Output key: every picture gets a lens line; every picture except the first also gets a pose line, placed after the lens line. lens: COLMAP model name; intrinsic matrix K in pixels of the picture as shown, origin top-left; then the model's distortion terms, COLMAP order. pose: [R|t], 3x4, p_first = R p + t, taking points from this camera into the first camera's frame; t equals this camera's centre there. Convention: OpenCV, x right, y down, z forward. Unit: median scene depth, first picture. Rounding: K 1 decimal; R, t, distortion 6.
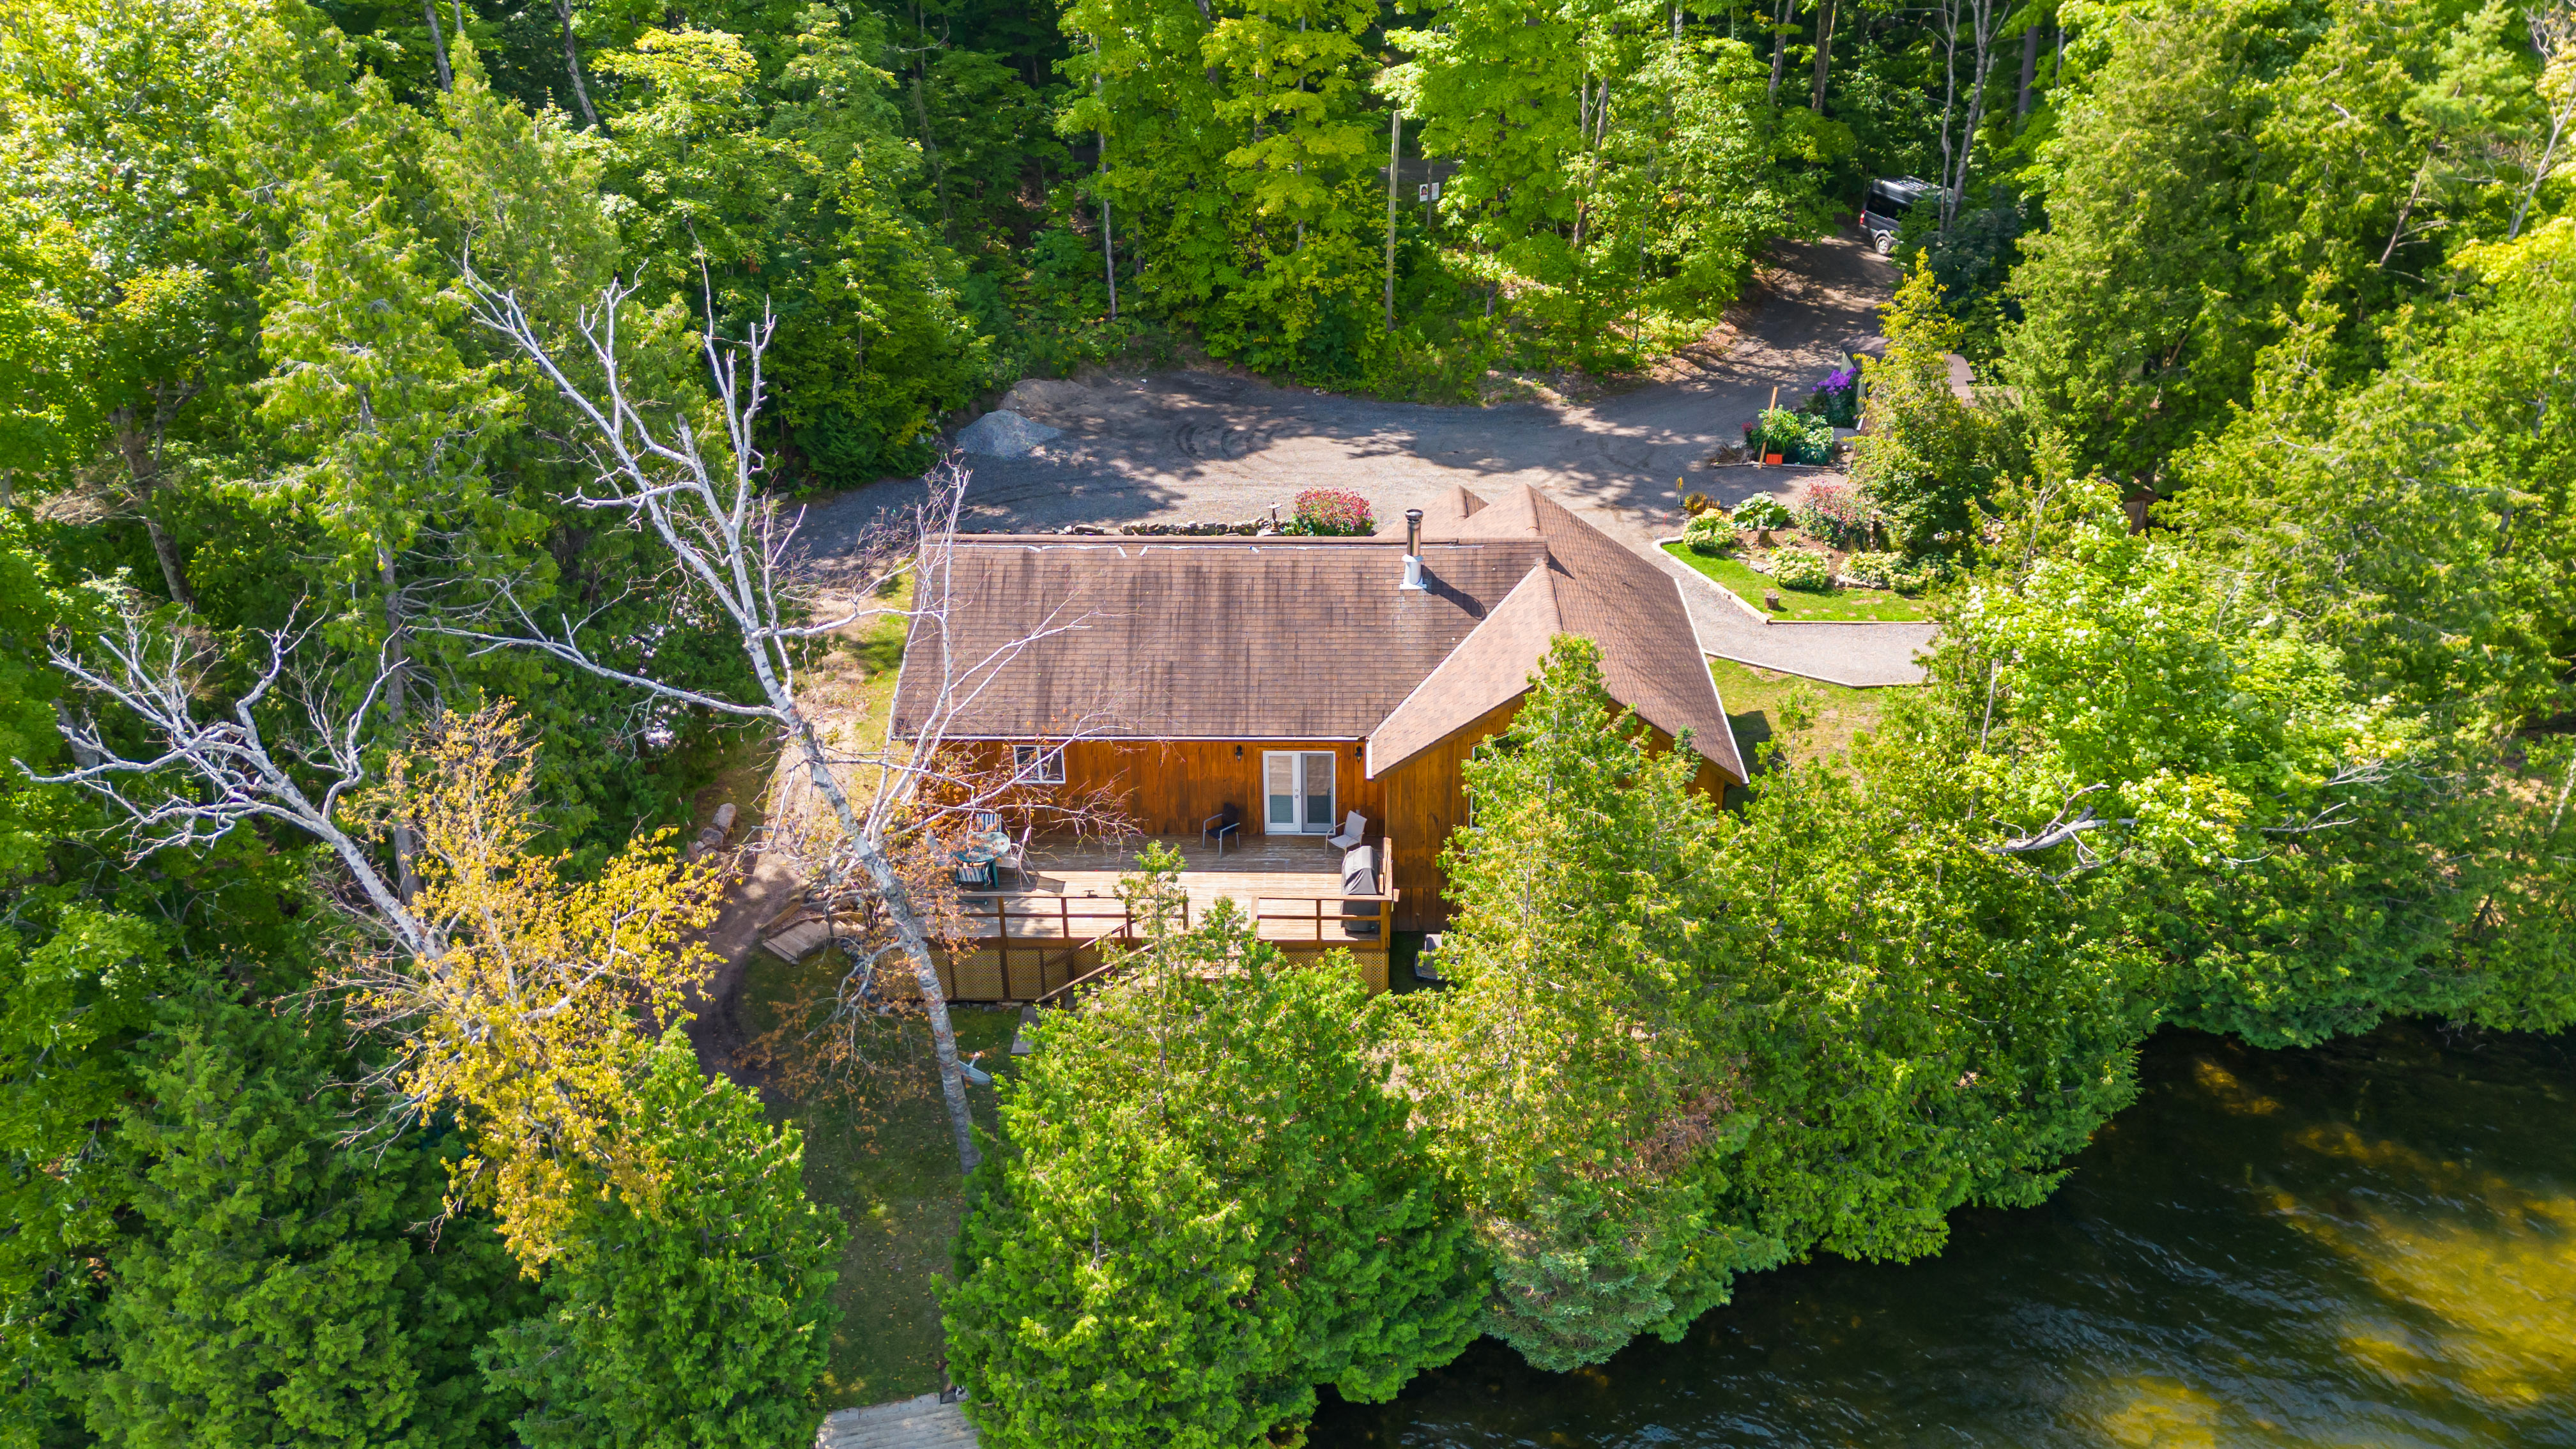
lens RADIAL K [[1817.2, 0, 1287.7], [0, 1817.2, 744.1], [0, 0, 1]] dist [0.043353, -0.000188]
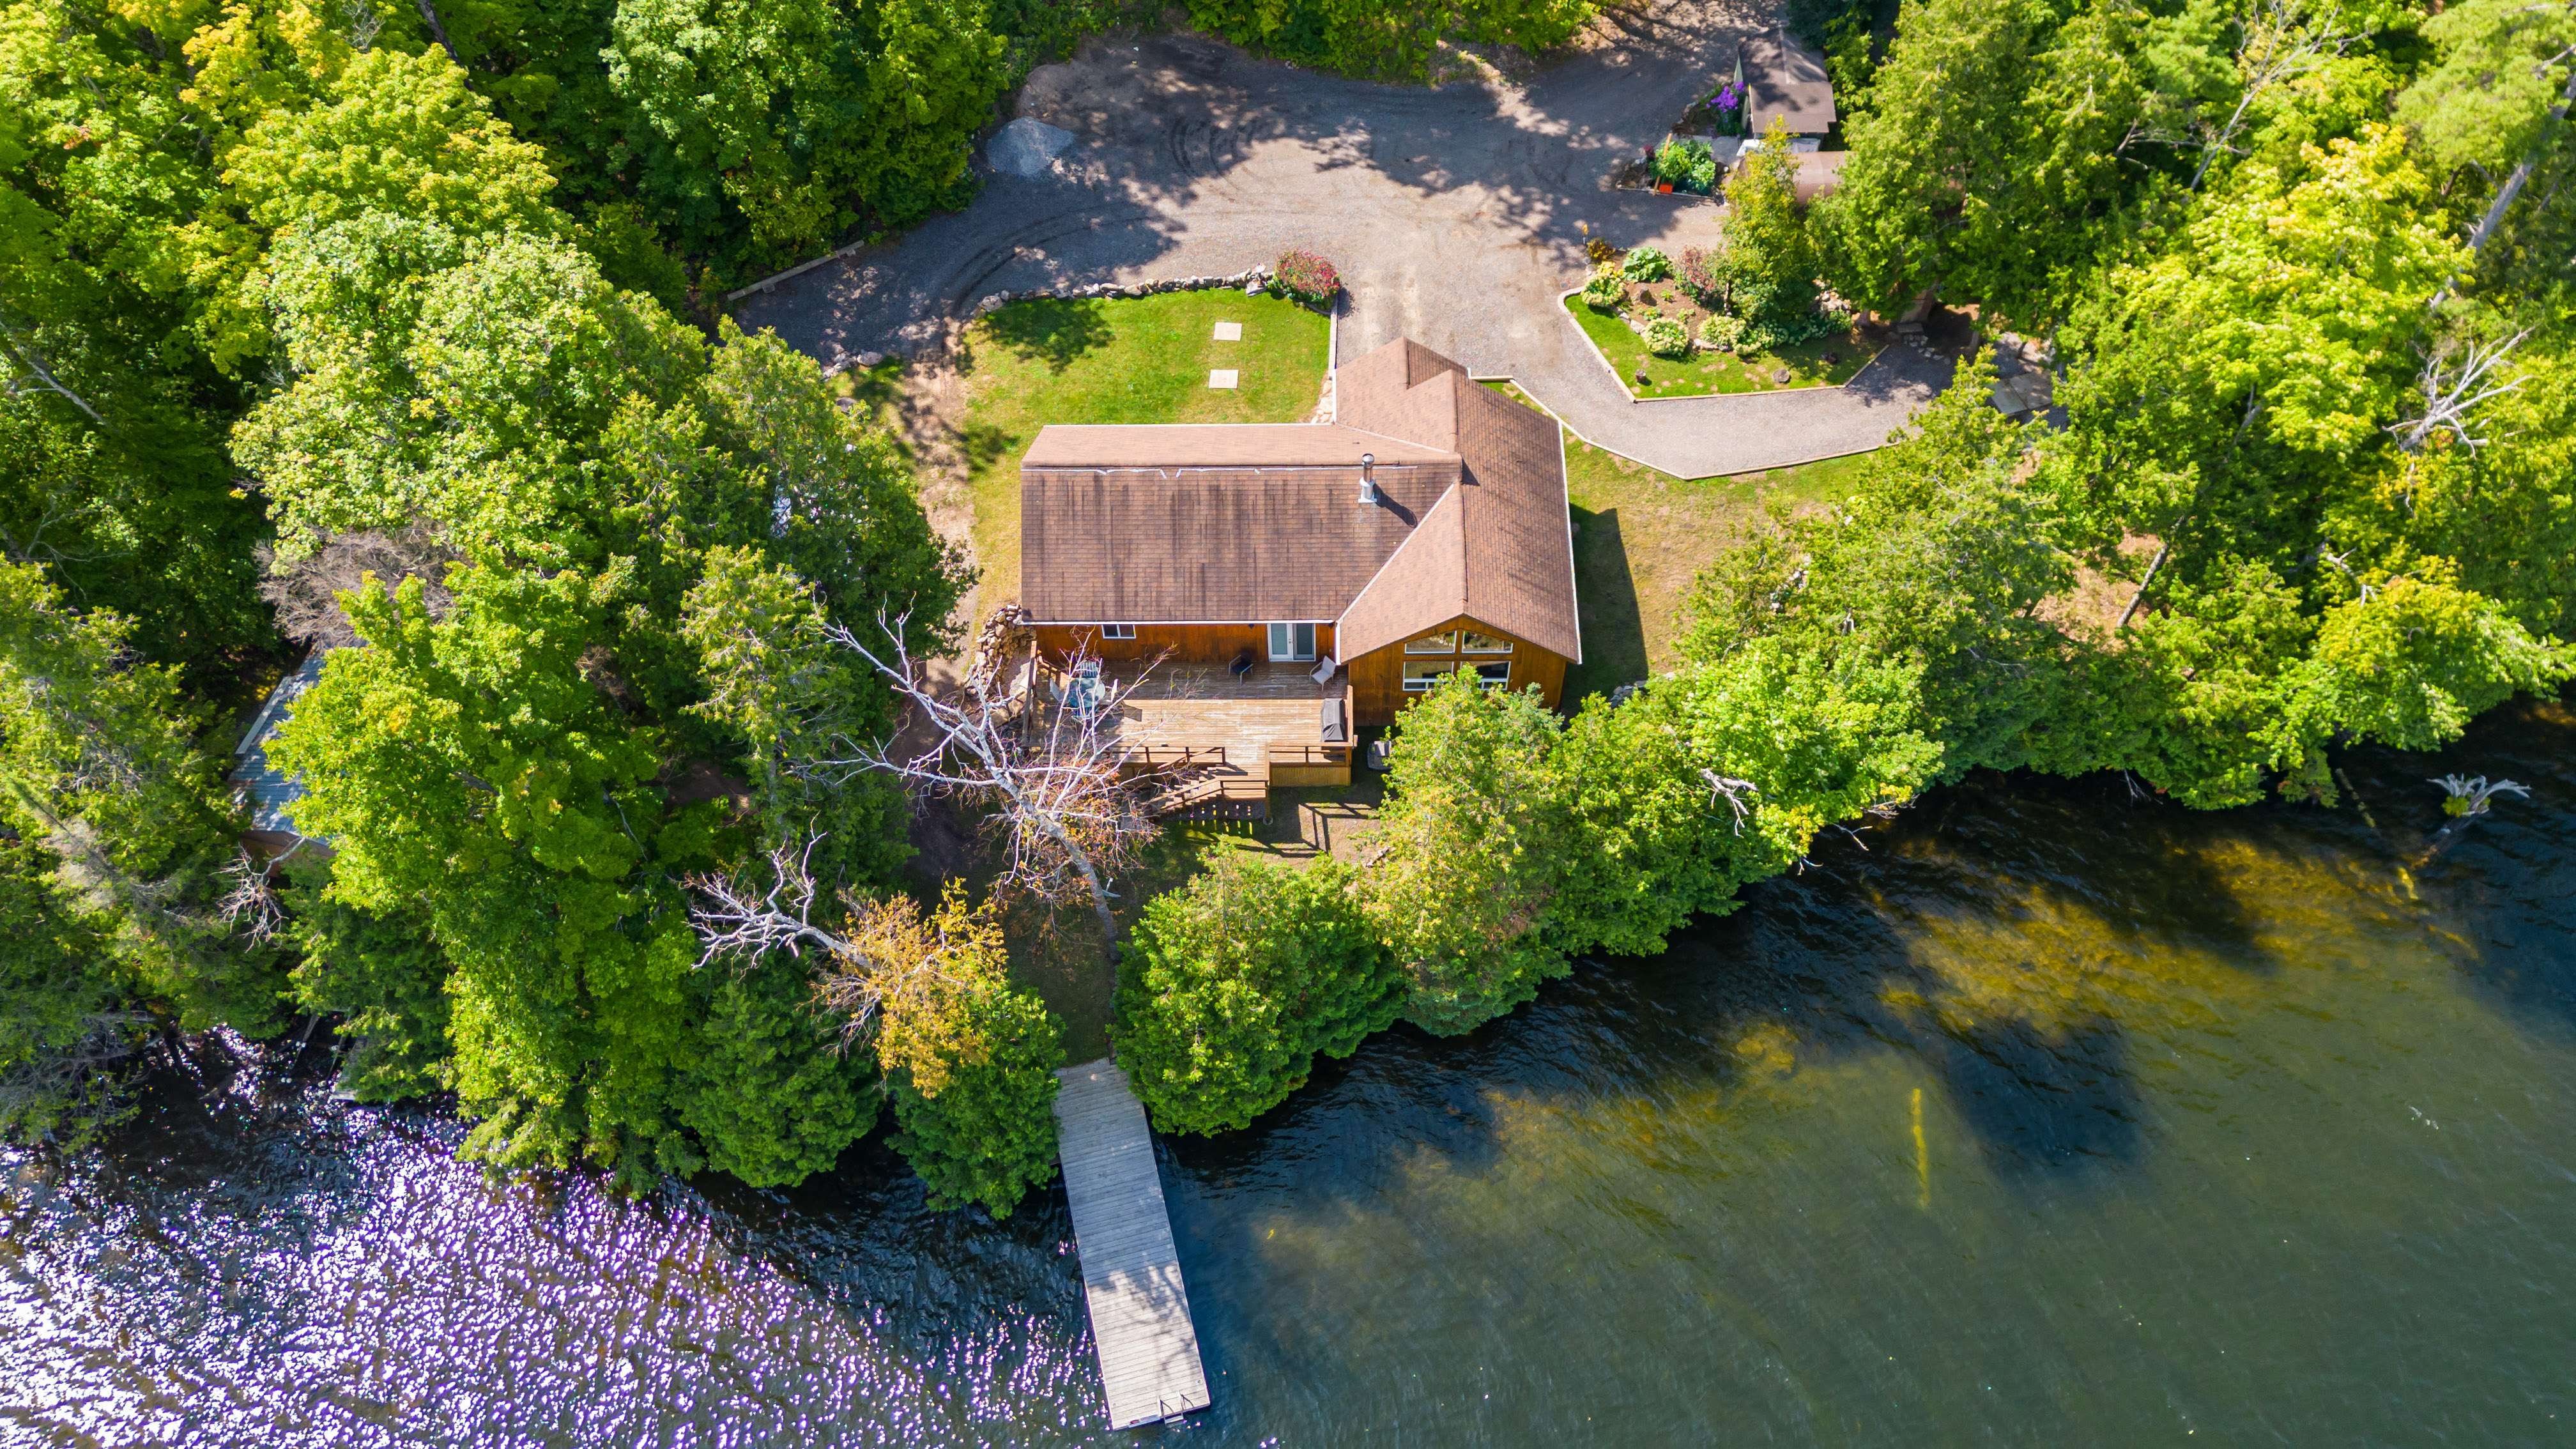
lens RADIAL K [[1817.2, 0, 1287.7], [0, 1817.2, 744.1], [0, 0, 1]] dist [0.043353, -0.000188]
pose [[0.999517, -0.029133, 0.010792, -0.011851], [0.020735, 0.884224, 0.466602, -0.452786], [-0.023137, -0.466153, 0.884401, -0.280115]]
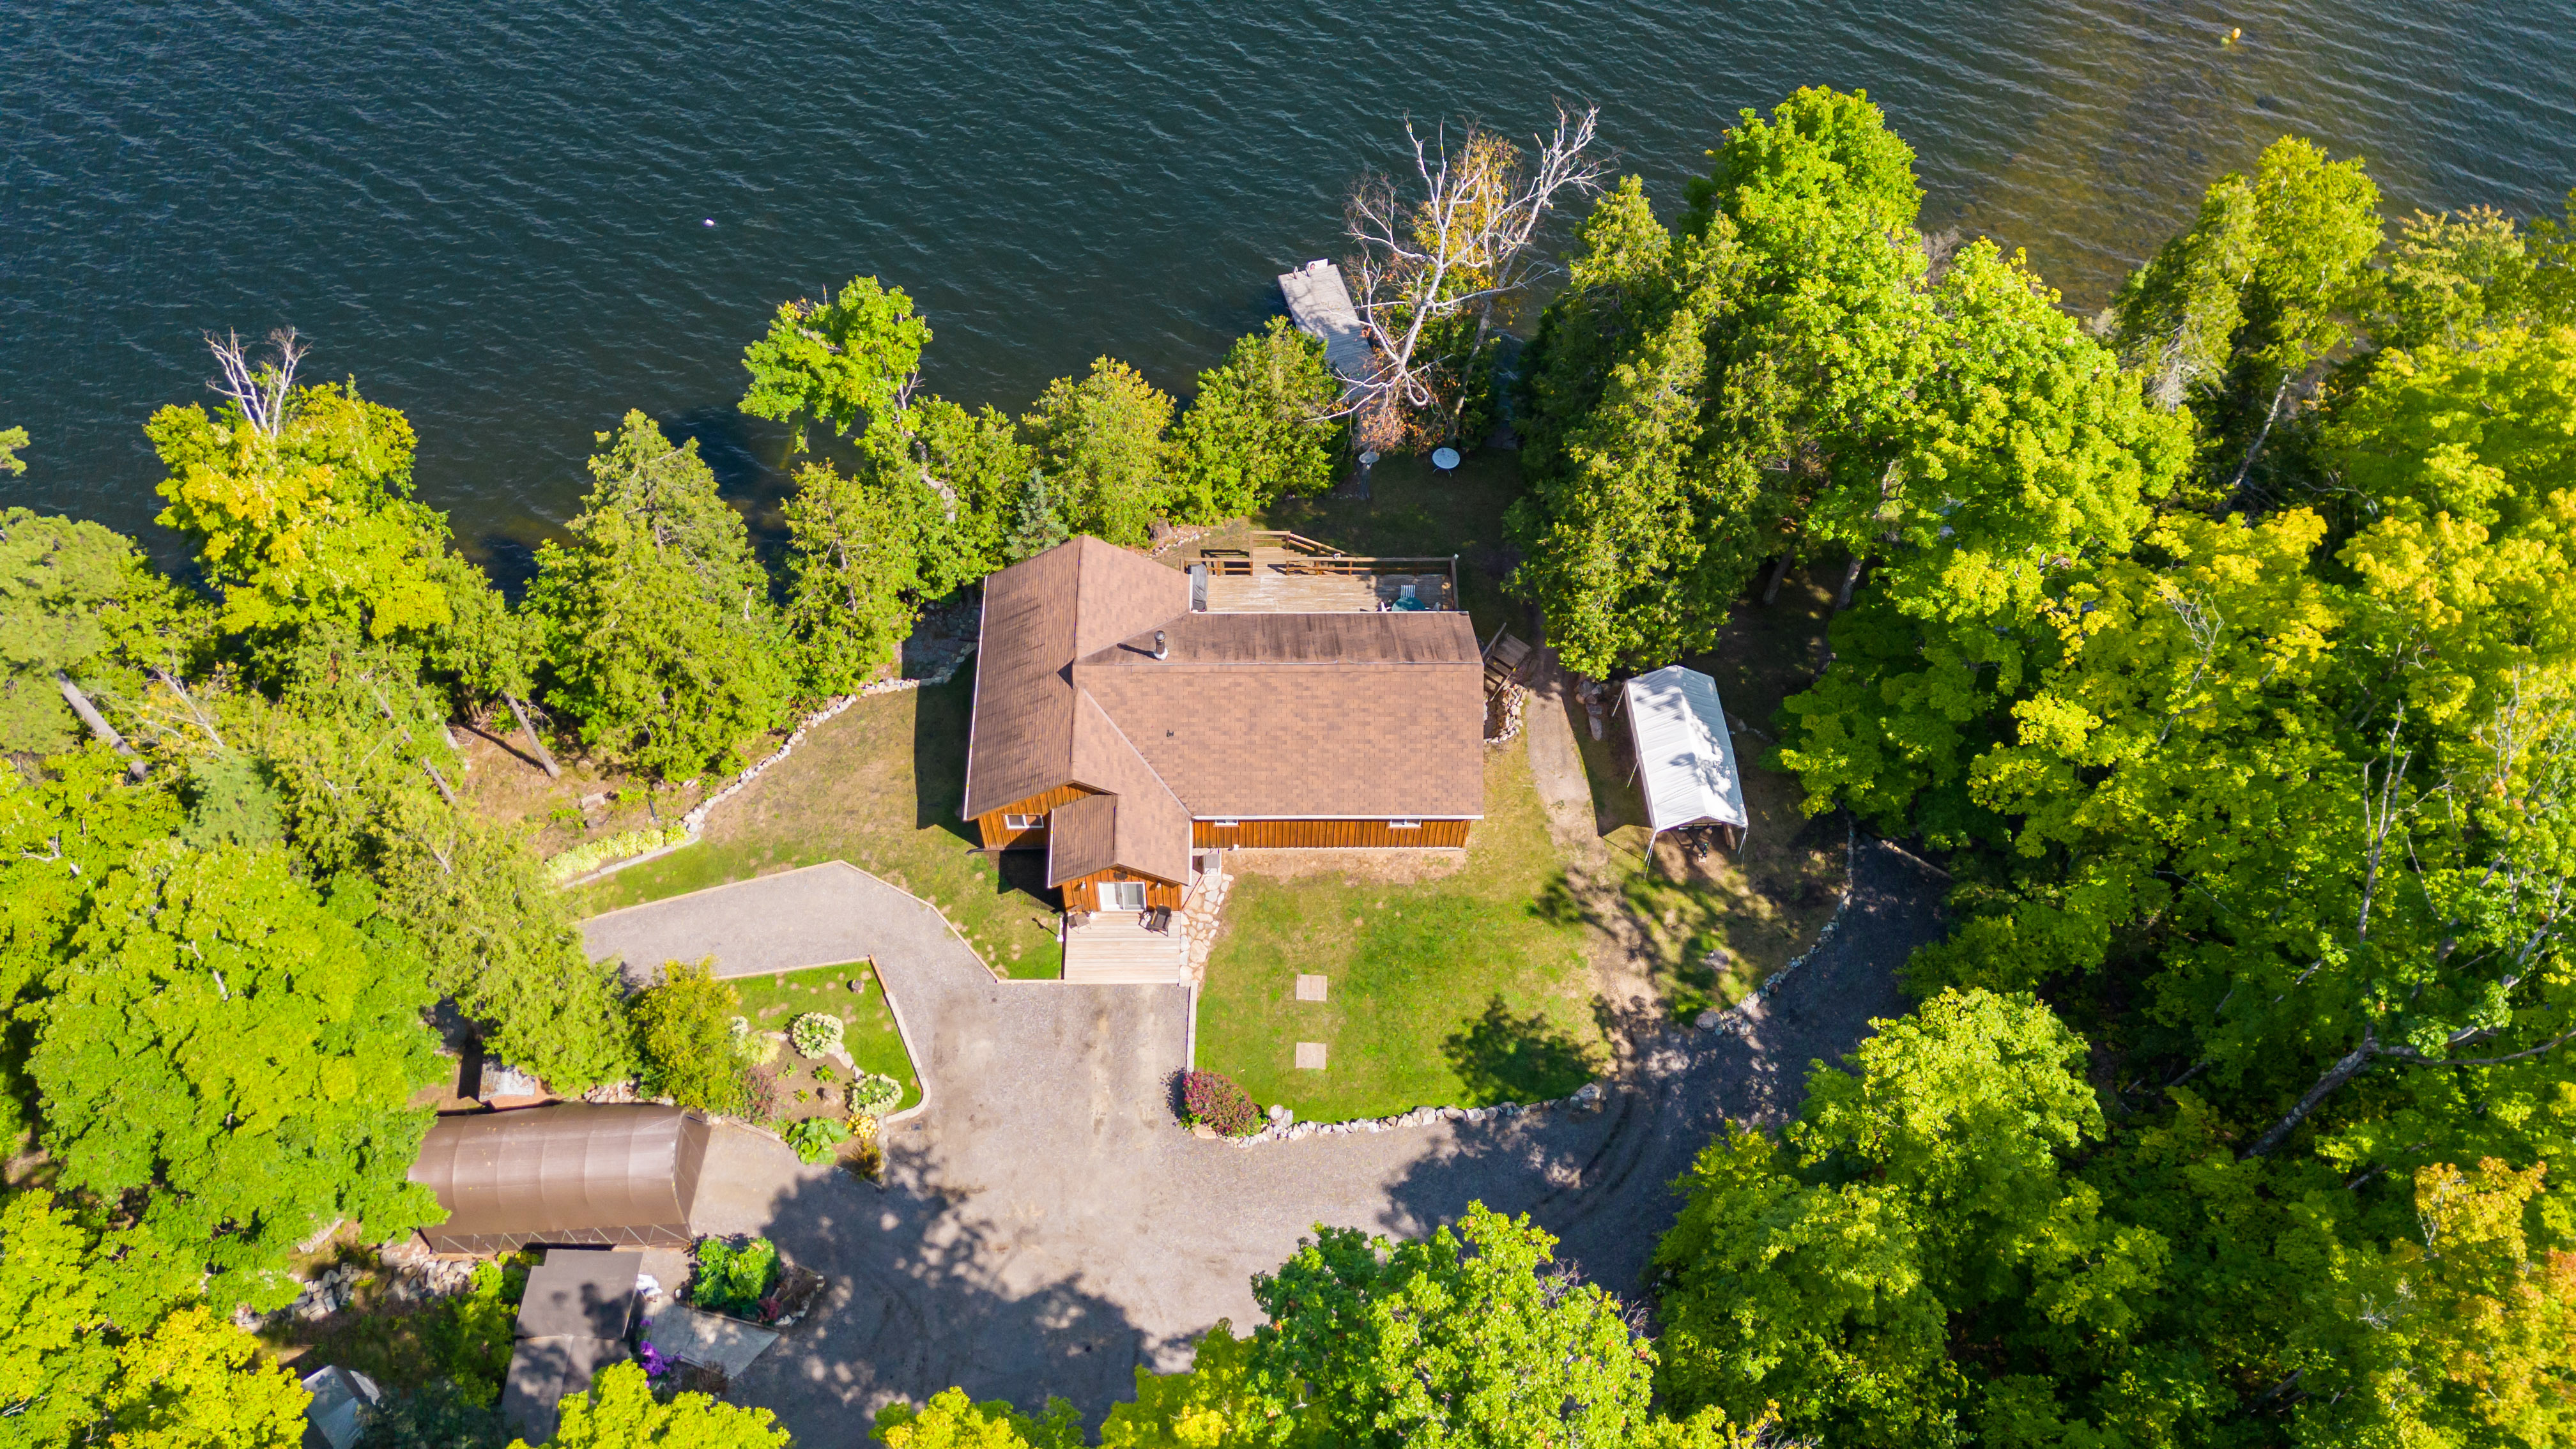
lens RADIAL K [[1939.4, 0, 1264.0], [0, 1939.4, 746.4], [0, 0, 1]] dist [0.077639, -0.000722]
pose [[-0.998582, 0.047728, -0.023564, 0.018097], [-0.020924, 0.055067, 0.998263, -1.351574], [0.048942, 0.997341, -0.053990, 0.901067]]
